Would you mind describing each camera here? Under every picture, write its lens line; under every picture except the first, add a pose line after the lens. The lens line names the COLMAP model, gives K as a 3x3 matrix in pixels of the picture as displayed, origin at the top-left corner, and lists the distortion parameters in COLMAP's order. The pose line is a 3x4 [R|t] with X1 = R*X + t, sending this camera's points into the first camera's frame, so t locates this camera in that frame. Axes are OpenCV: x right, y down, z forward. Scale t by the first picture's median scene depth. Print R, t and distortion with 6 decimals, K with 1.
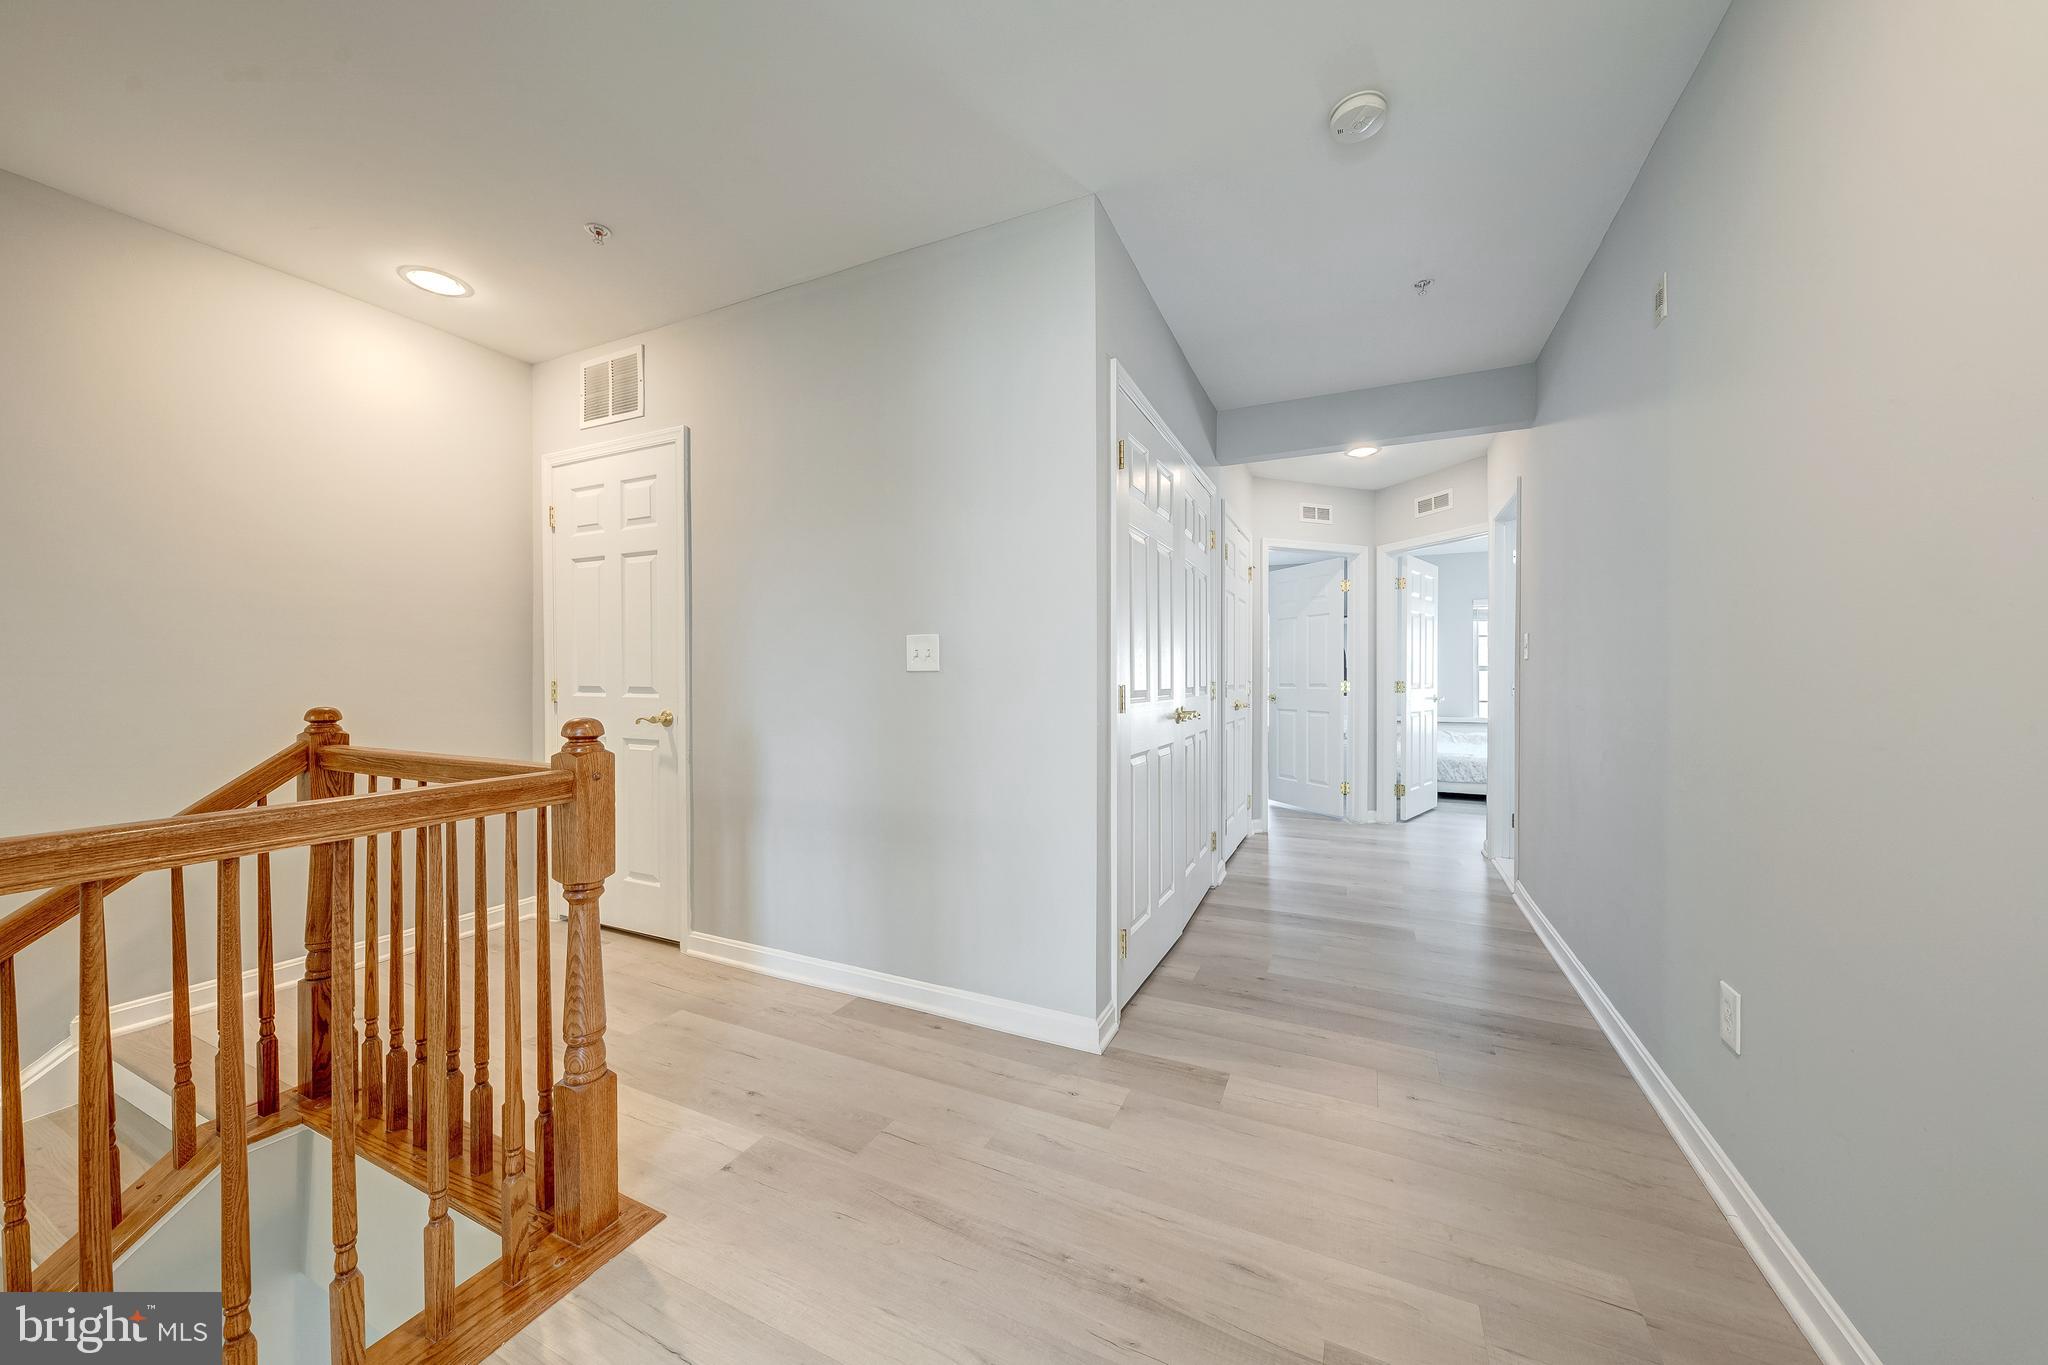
lens RADIAL K [[687.7, 0, 1024.9], [0, 687.7, 678.8], [0, 0, 1]] dist [-0.002910, -0.000285]
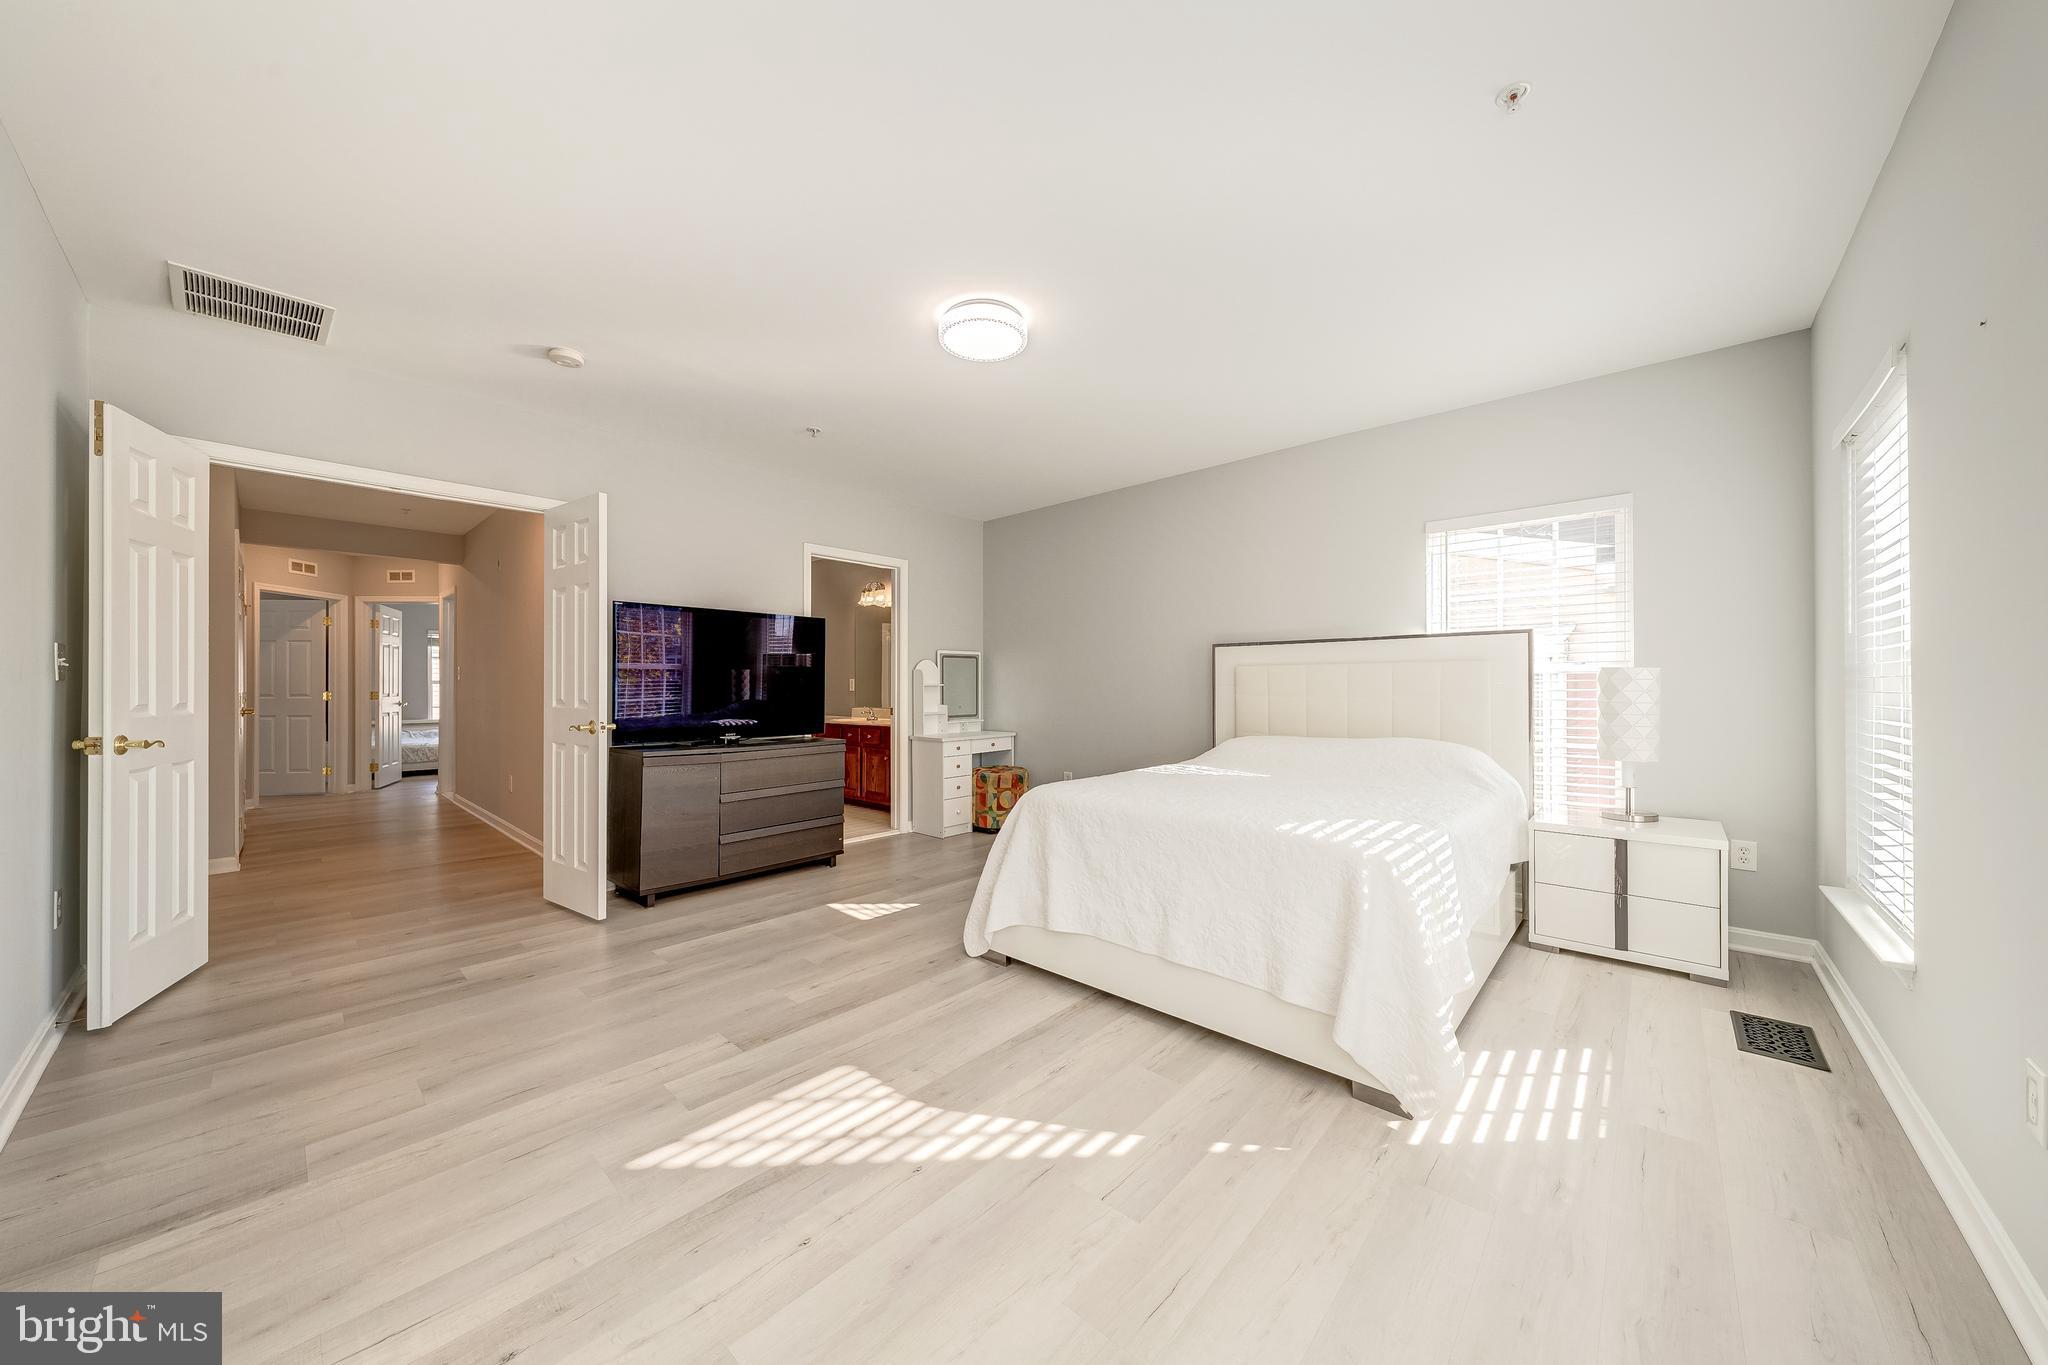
lens RADIAL K [[687.7, 0, 991.0], [0, 687.7, 688.0], [0, 0, 1]] dist [-0.002910, -0.000285]
pose [[0.297392, -0.002059, 0.954753, -0.435310], [0.003721, 0.999993, 0.000998, -0.000400], [-0.954748, 0.003256, 0.297398, -0.652216]]
